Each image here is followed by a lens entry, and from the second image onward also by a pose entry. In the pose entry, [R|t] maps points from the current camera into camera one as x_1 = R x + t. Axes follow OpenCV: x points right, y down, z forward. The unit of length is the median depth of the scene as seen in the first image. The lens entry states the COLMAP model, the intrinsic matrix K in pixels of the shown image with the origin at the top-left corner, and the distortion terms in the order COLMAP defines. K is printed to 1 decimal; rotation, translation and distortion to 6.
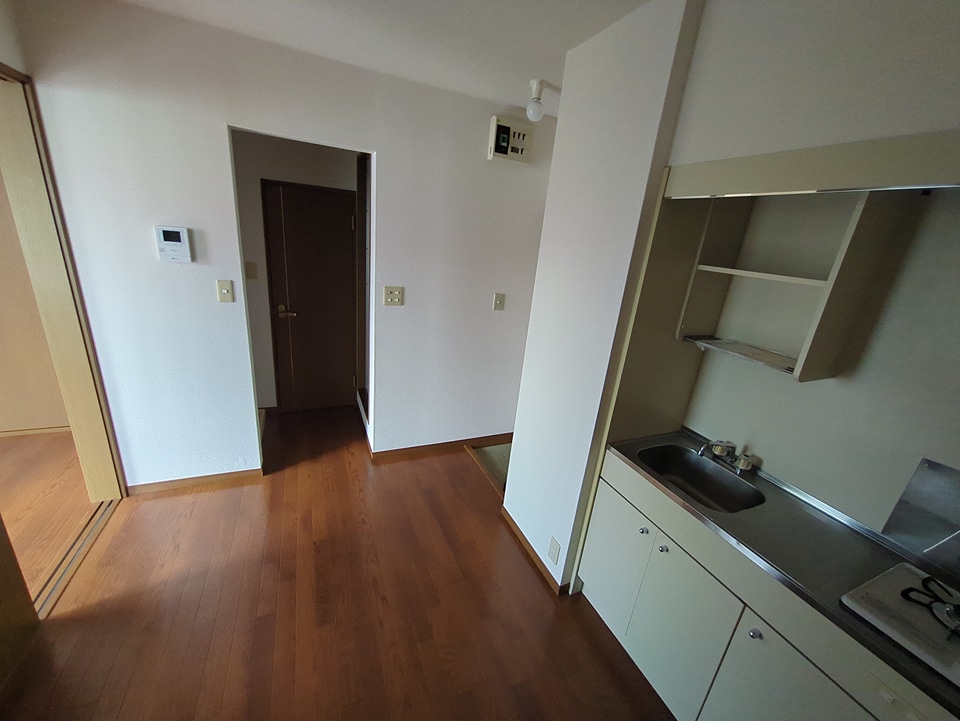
lens RADIAL K [[381.0, 0, 478.7], [0, 381.0, 362.8], [0, 0, 1]] dist [-0.003056, 0.000546]
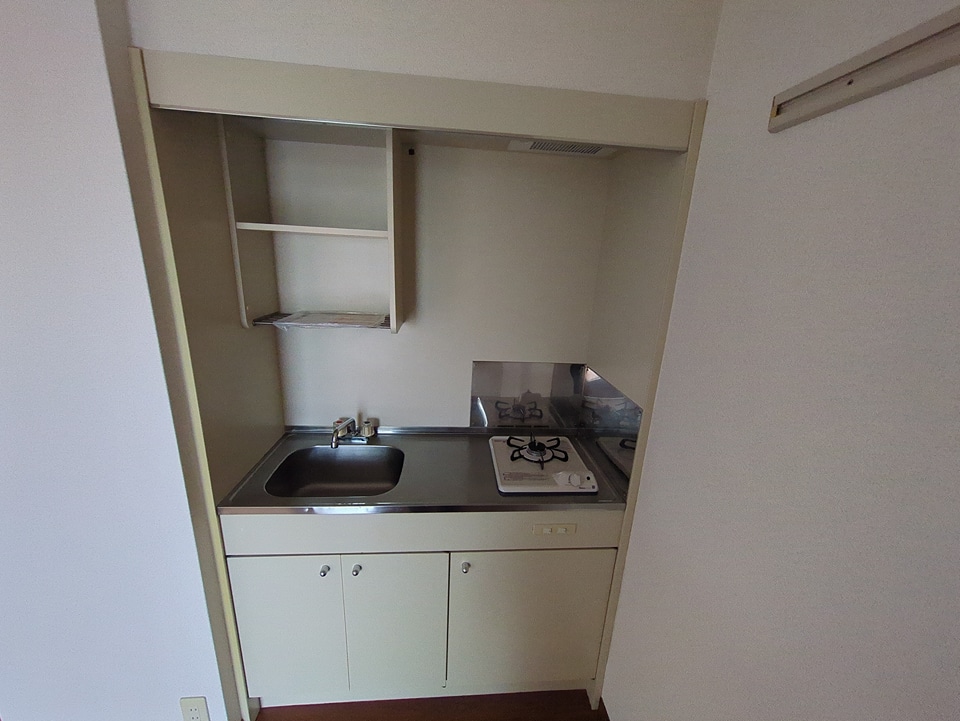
lens RADIAL K [[381.0, 0, 482.5], [0, 381.0, 361.7], [0, 0, 1]] dist [-0.003056, 0.000546]
pose [[0.321869, -0.330023, 0.887404, -0.010074], [0.286749, 0.927241, 0.240832, -0.047784], [-0.902317, 0.176946, 0.393084, 0.323681]]
